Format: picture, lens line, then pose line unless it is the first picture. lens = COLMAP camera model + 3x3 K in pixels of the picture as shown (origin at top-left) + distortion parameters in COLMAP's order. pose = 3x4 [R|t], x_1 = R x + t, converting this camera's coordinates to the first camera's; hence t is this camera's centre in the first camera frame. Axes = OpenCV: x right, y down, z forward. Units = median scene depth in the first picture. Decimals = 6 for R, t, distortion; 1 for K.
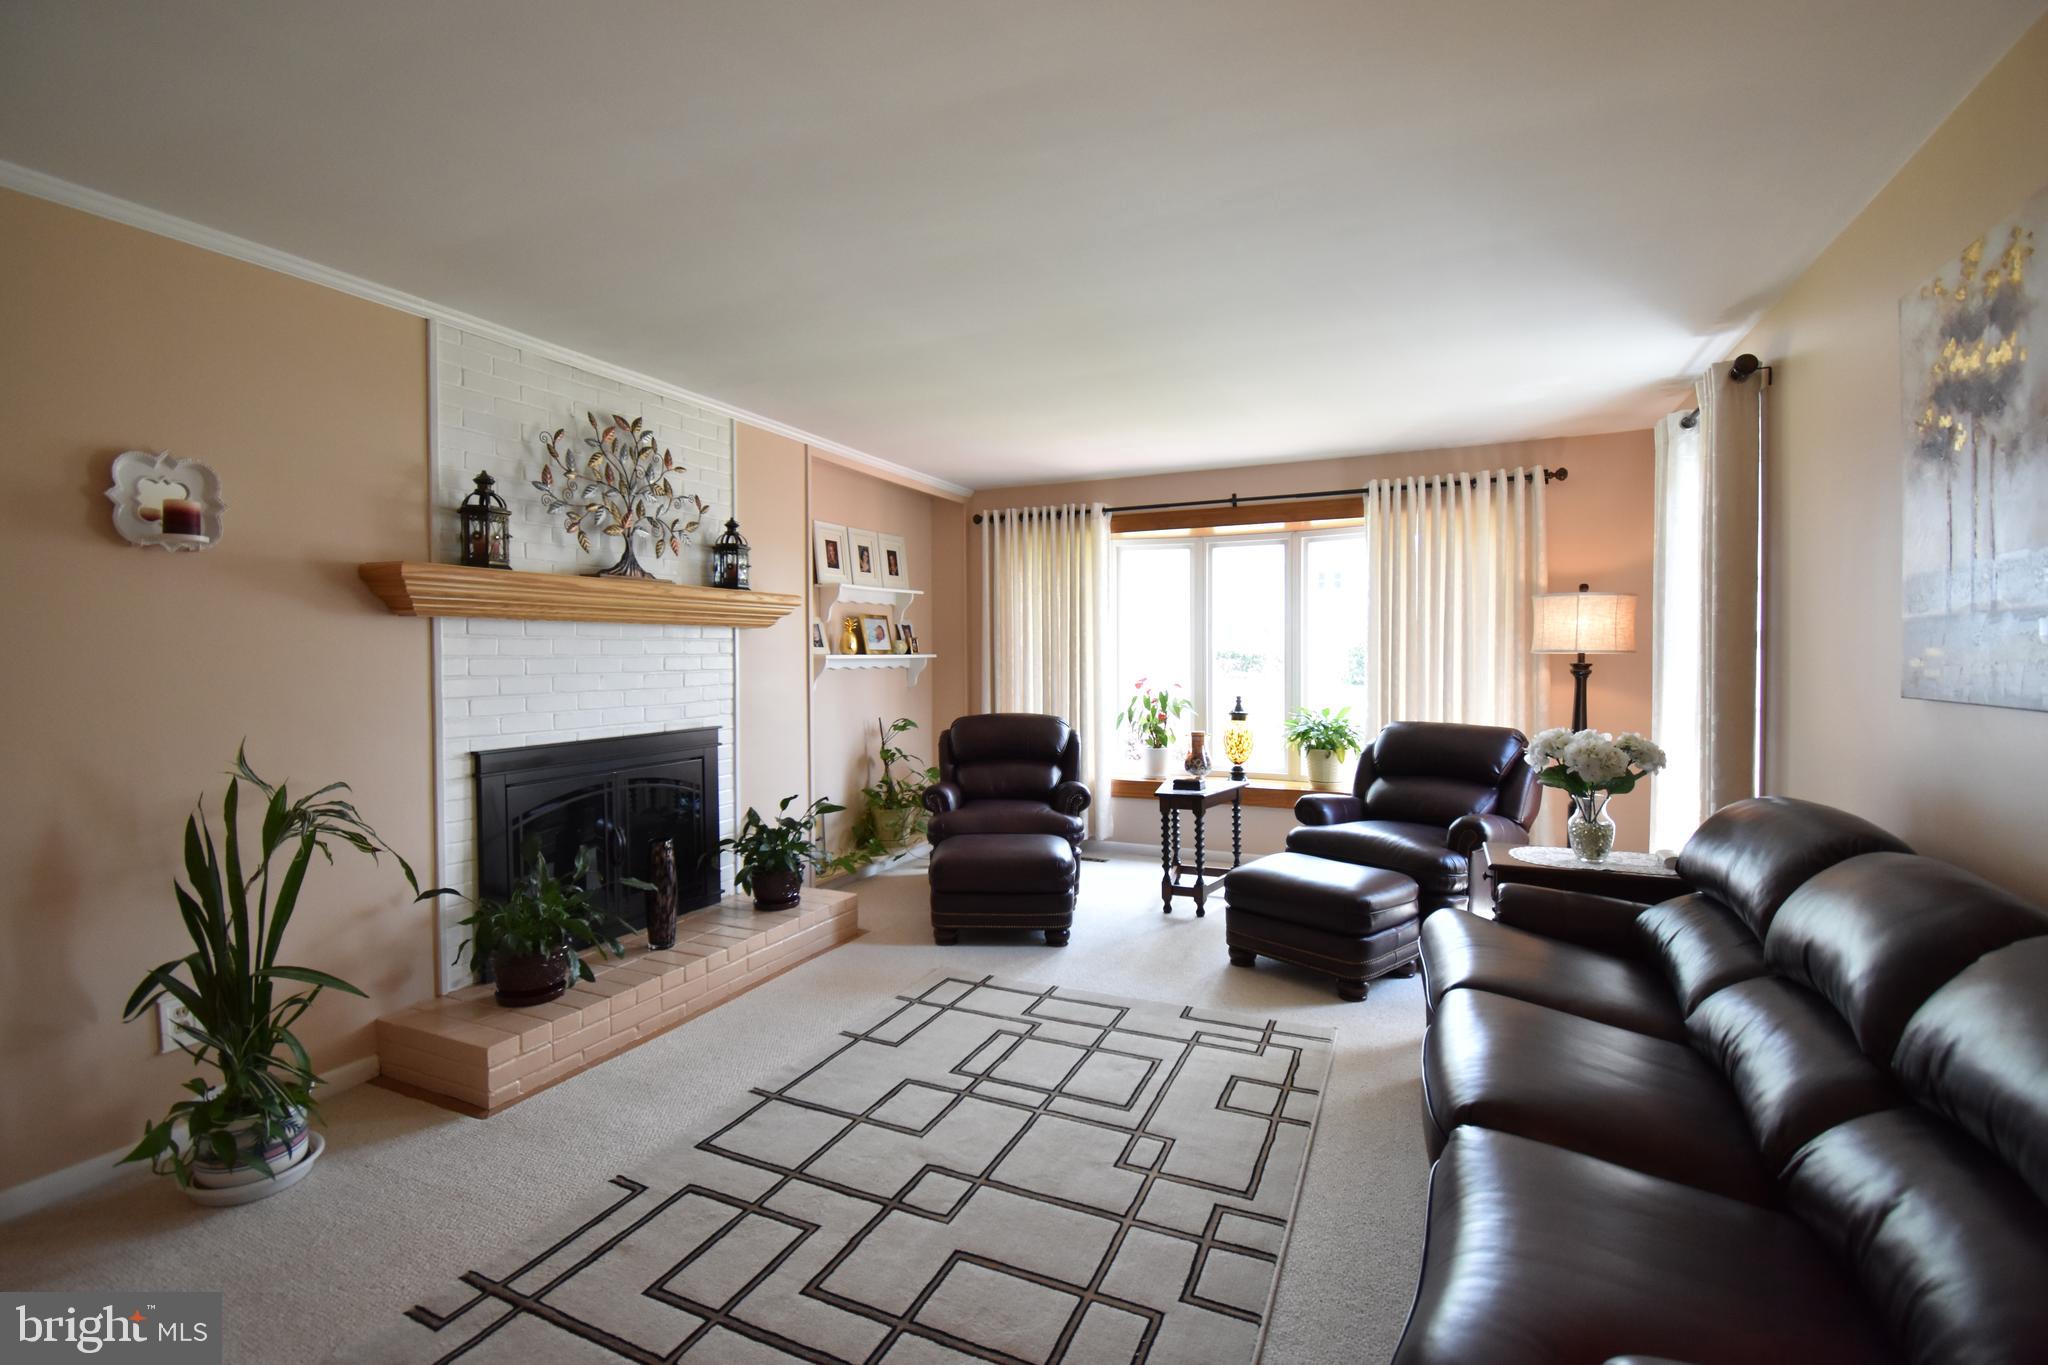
lens RADIAL K [[893.8, 0, 1060.4], [0, 893.8, 668.1], [0, 0, 1]] dist [0.019681, -0.023122]
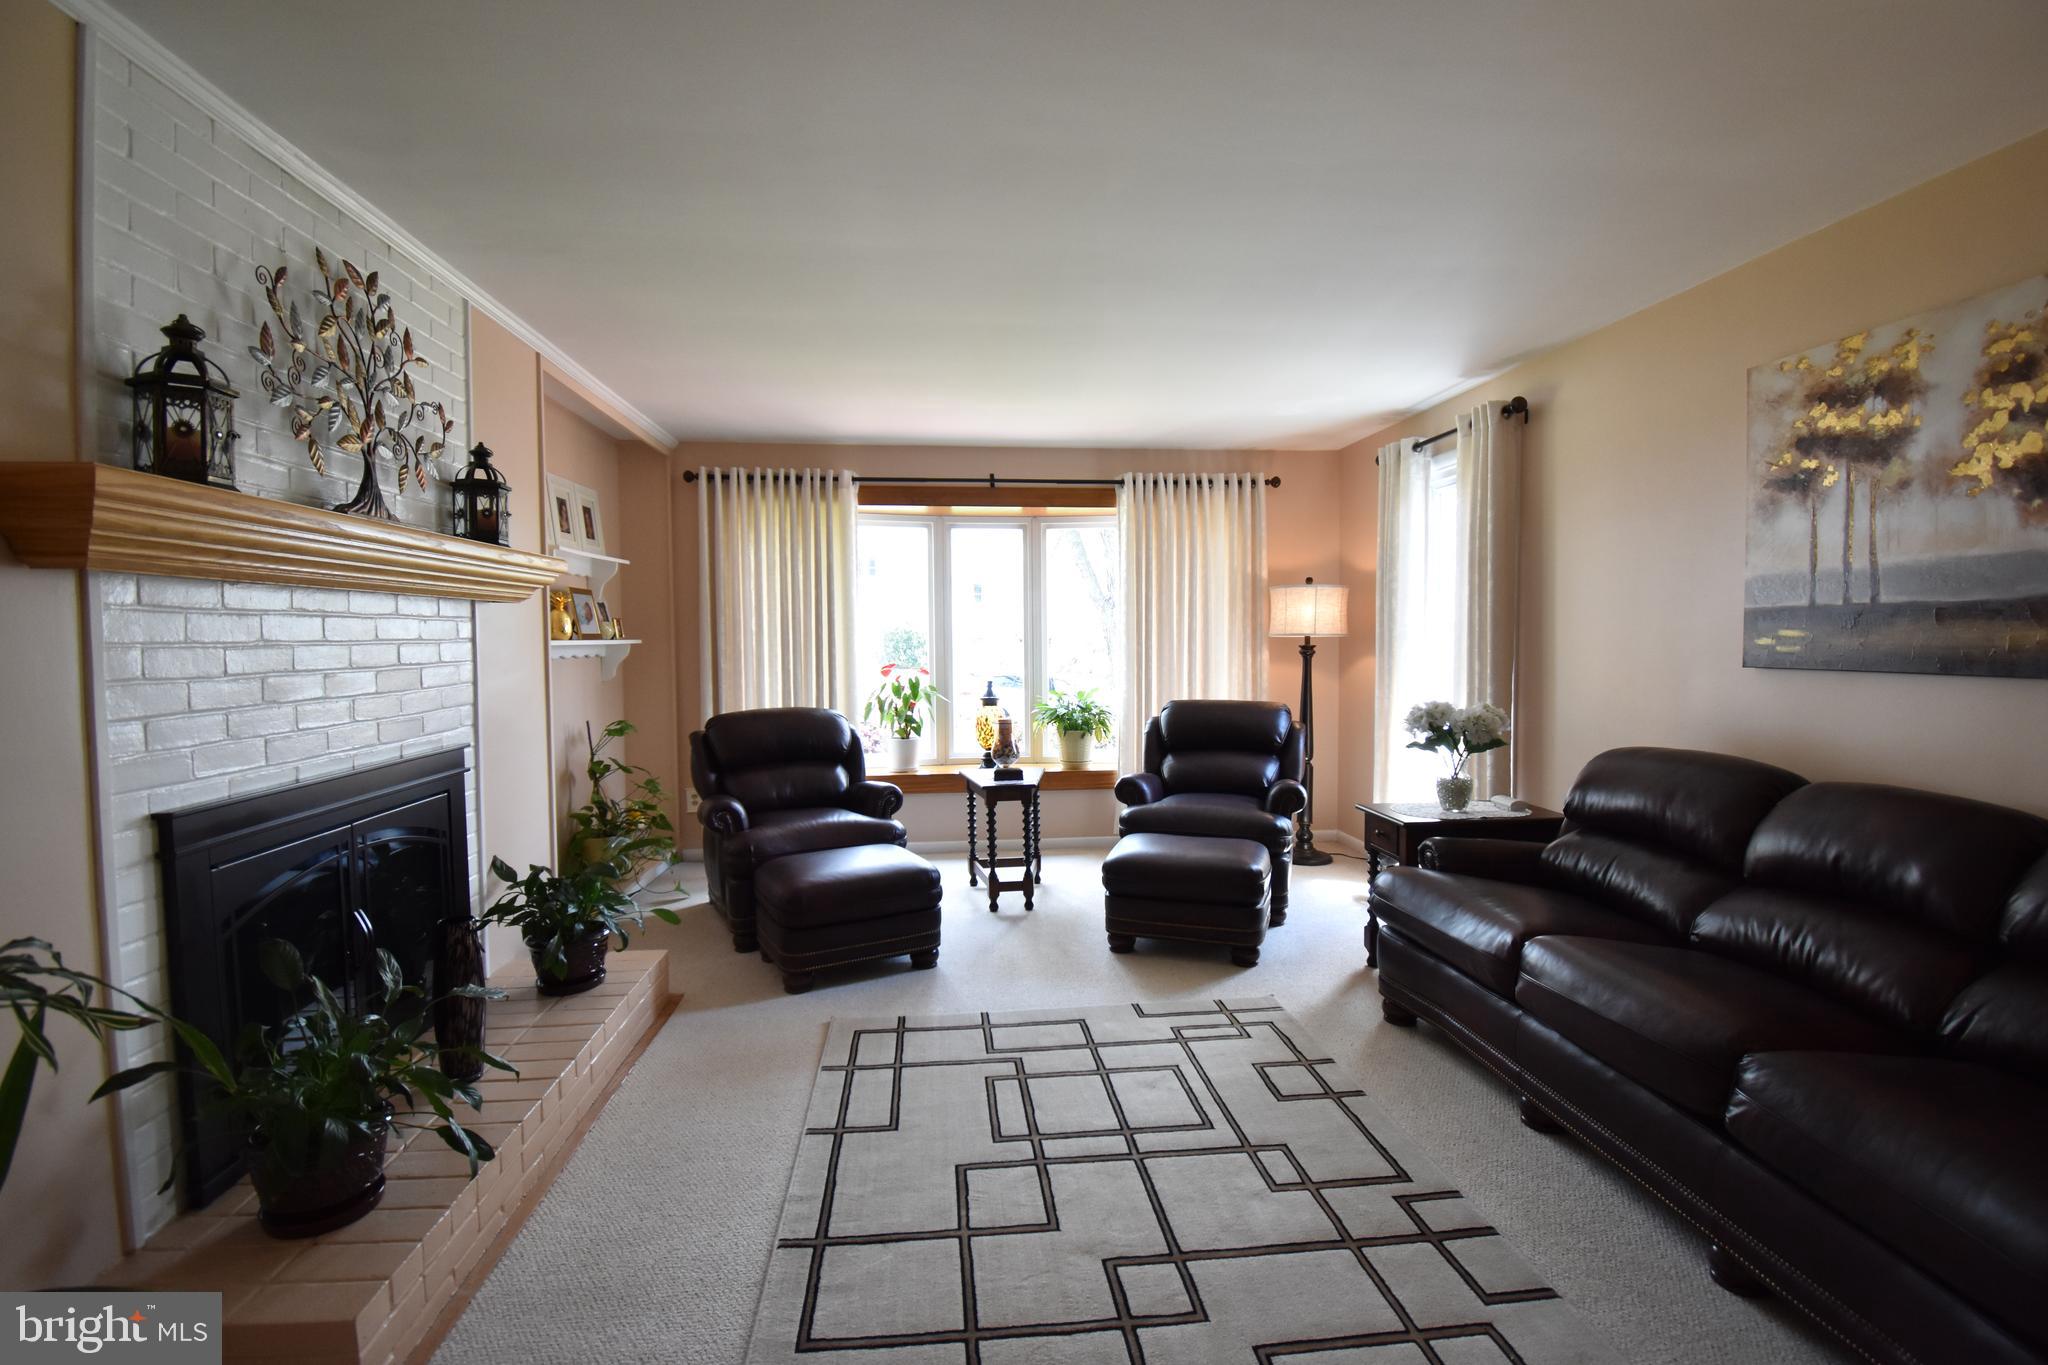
lens RADIAL K [[882.7, 0, 1035.1], [0, 882.7, 668.1], [0, 0, 1]] dist [0.021987, -0.024977]
pose [[0.869739, -0.019575, 0.493124, -0.361318], [0.011421, 0.999744, 0.019541, -0.002052], [-0.493380, -0.011363, 0.869740, 0.203770]]
